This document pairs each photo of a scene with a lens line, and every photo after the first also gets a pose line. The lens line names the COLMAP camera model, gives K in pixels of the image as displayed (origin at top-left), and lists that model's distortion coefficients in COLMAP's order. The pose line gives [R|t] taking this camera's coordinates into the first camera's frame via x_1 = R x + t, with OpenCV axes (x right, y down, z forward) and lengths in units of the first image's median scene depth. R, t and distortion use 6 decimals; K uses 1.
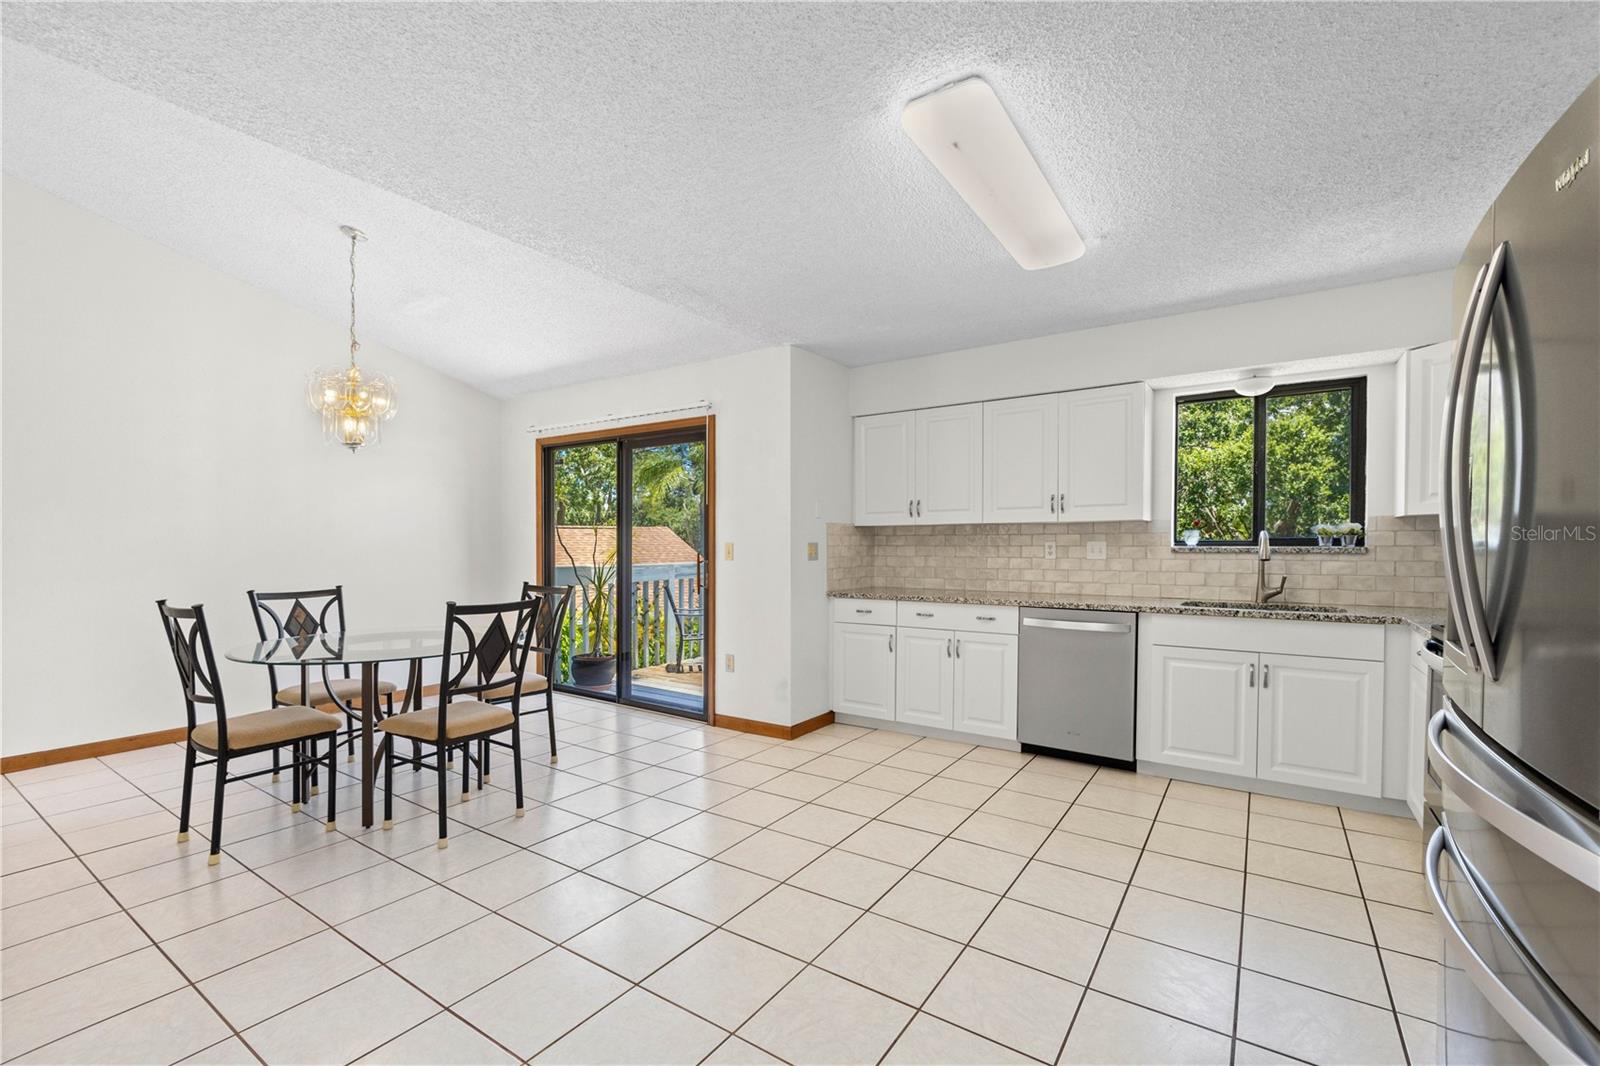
lens RADIAL K [[680.9, 0, 800.5], [0, 680.9, 549.3], [0, 0, 1]] dist [-0.006211, -0.000261]
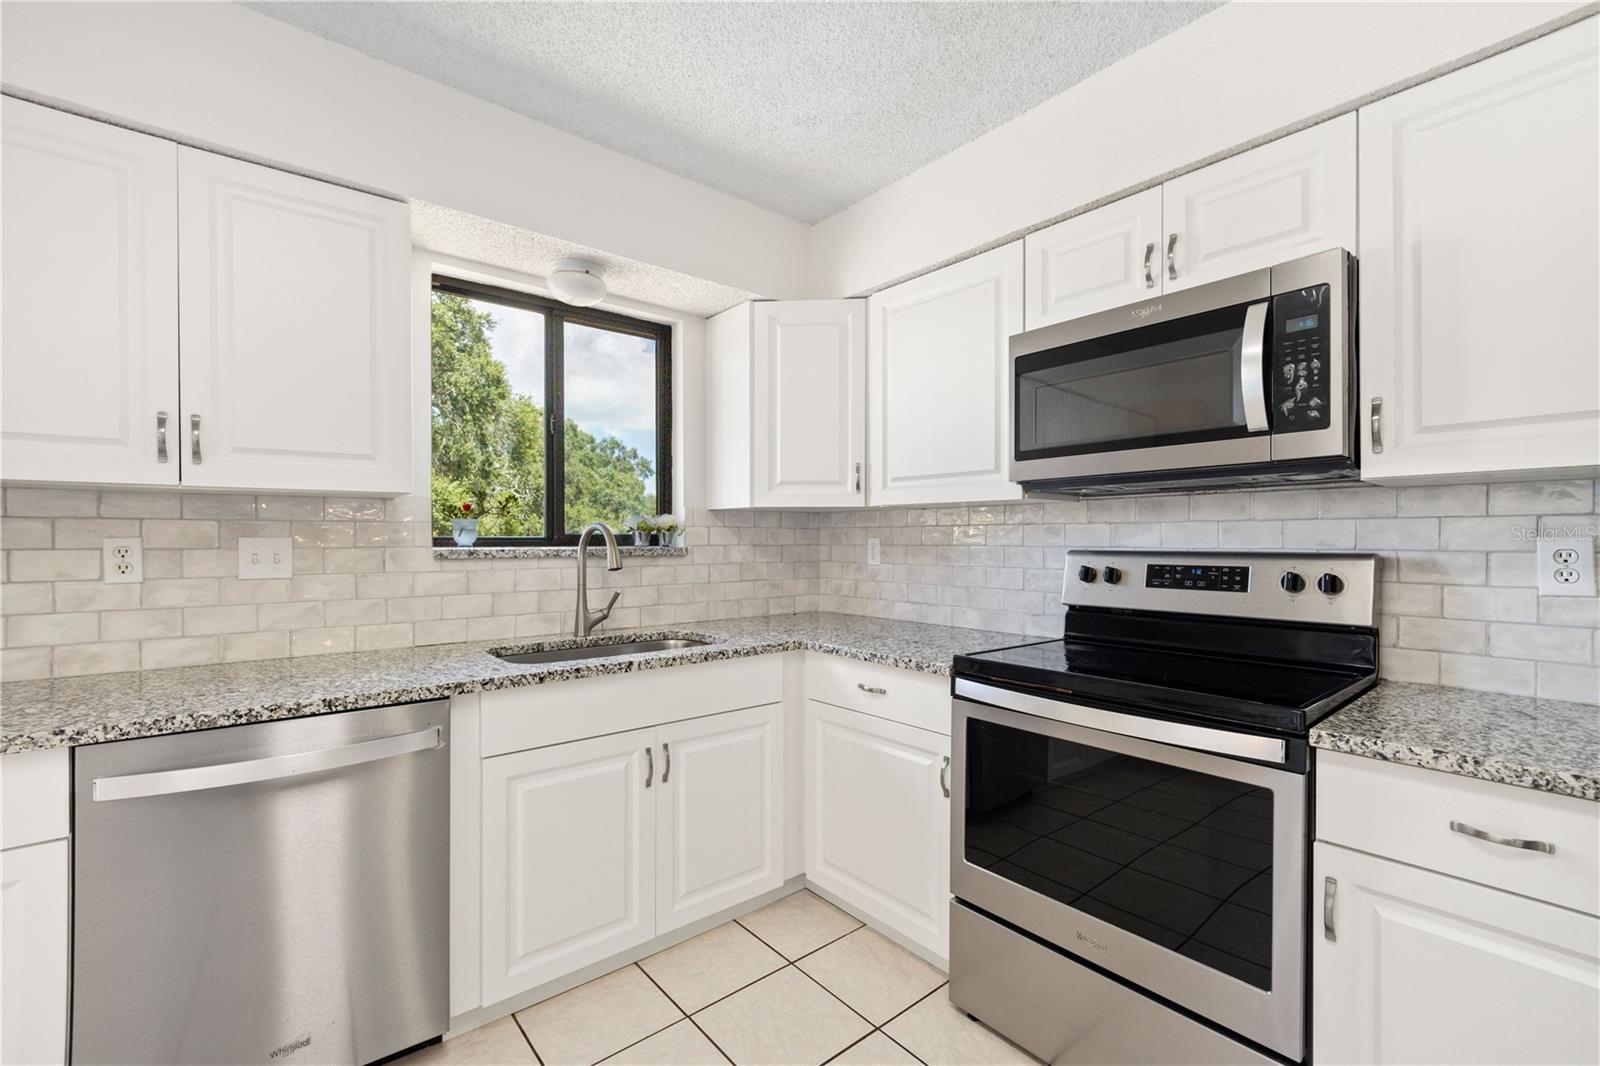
lens RADIAL K [[680.9, 0, 810.1], [0, 680.9, 543.1], [0, 0, 1]] dist [-0.006211, -0.000261]
pose [[0.264743, -0.004952, 0.964306, 0.110020], [0.004868, 0.999981, 0.003799, -0.008665], [-0.964307, 0.003688, 0.264762, 0.574921]]
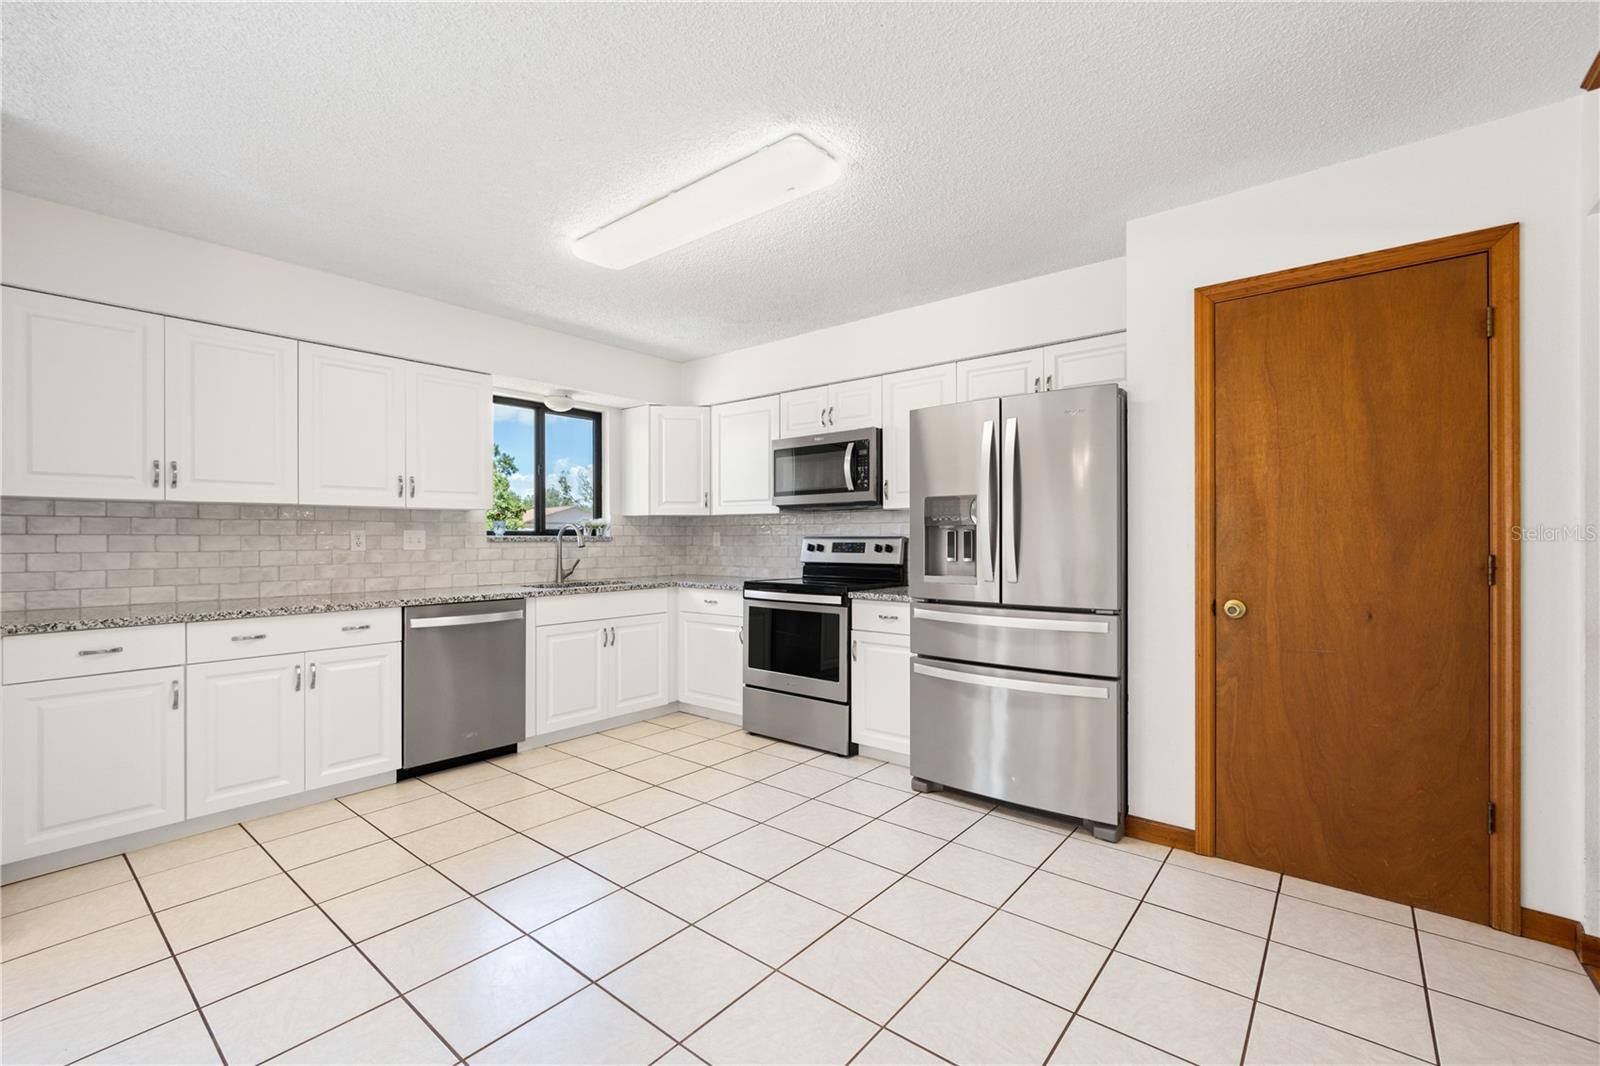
lens RADIAL K [[680.9, 0, 799.6], [0, 680.9, 537.3], [0, 0, 1]] dist [-0.006211, -0.000261]
pose [[0.089575, 0.000139, 0.995980, -0.455390], [0.006218, 0.999980, -0.000699, 0.001695], [-0.995961, 0.006255, 0.089572, 0.426741]]
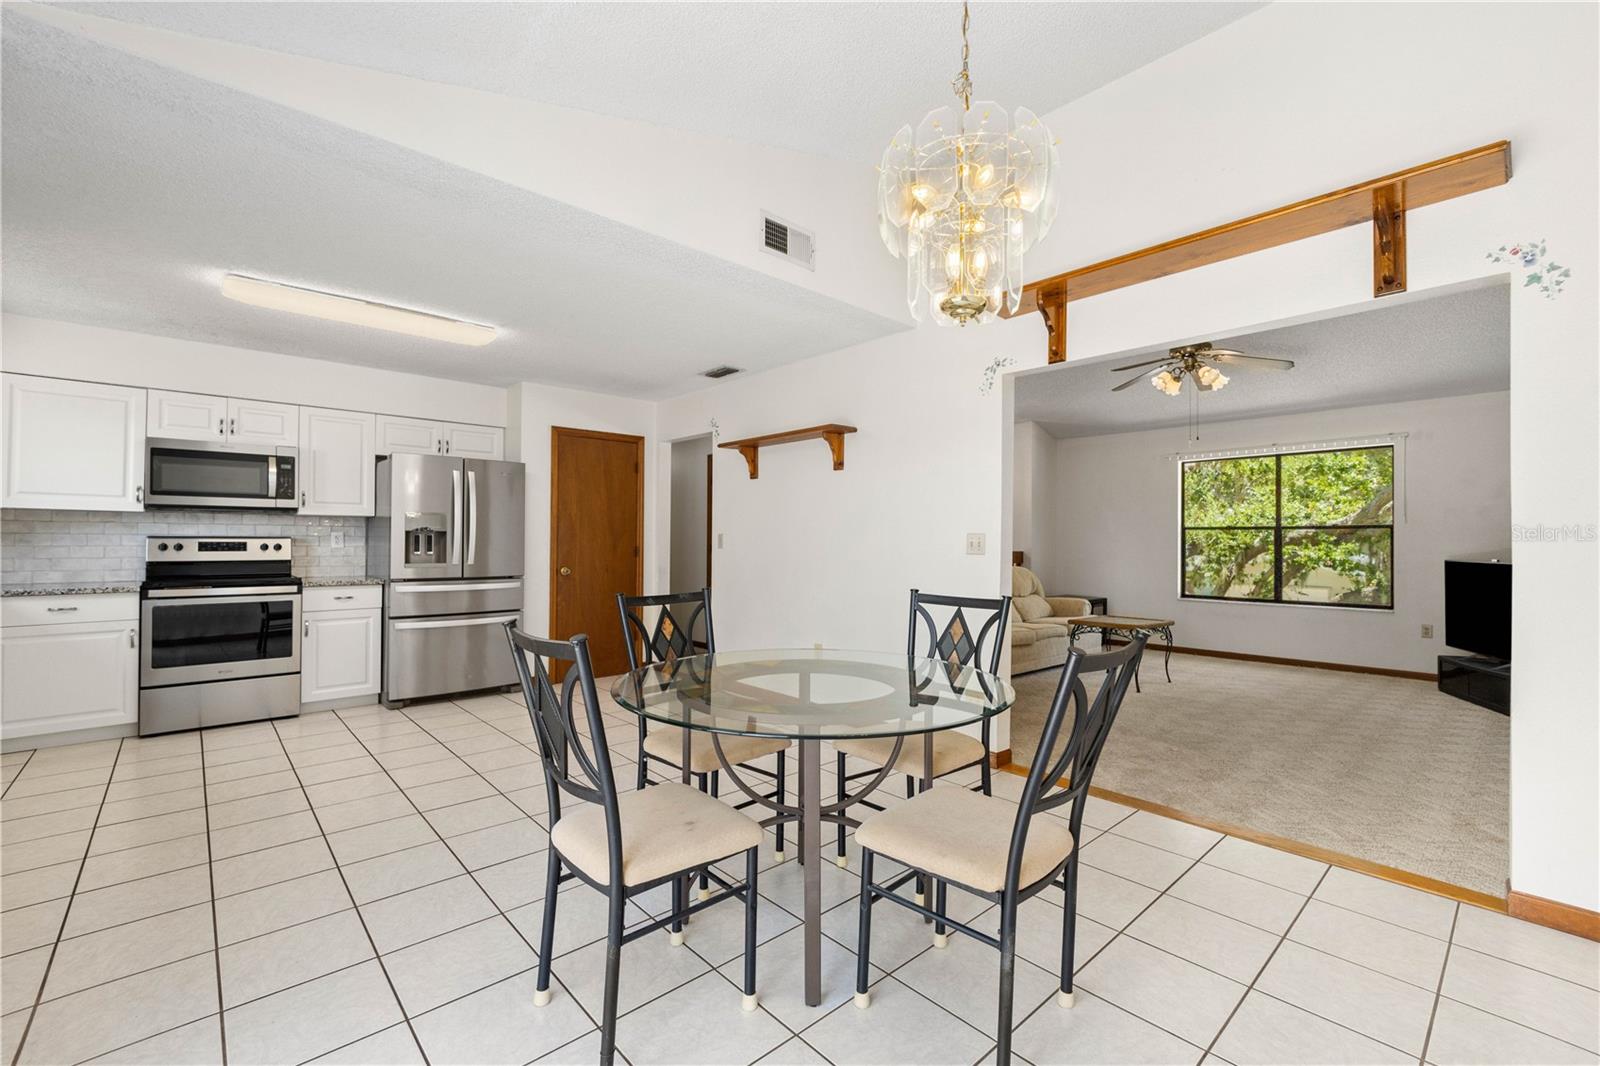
lens RADIAL K [[680.9, 0, 796.2], [0, 680.9, 533.8], [0, 0, 1]] dist [-0.006211, -0.000261]
pose [[-0.973349, -0.005051, 0.229273, -0.594532], [-0.006159, 0.999973, -0.004115, -0.005632], [-0.229246, -0.005417, -0.973353, 1.345183]]
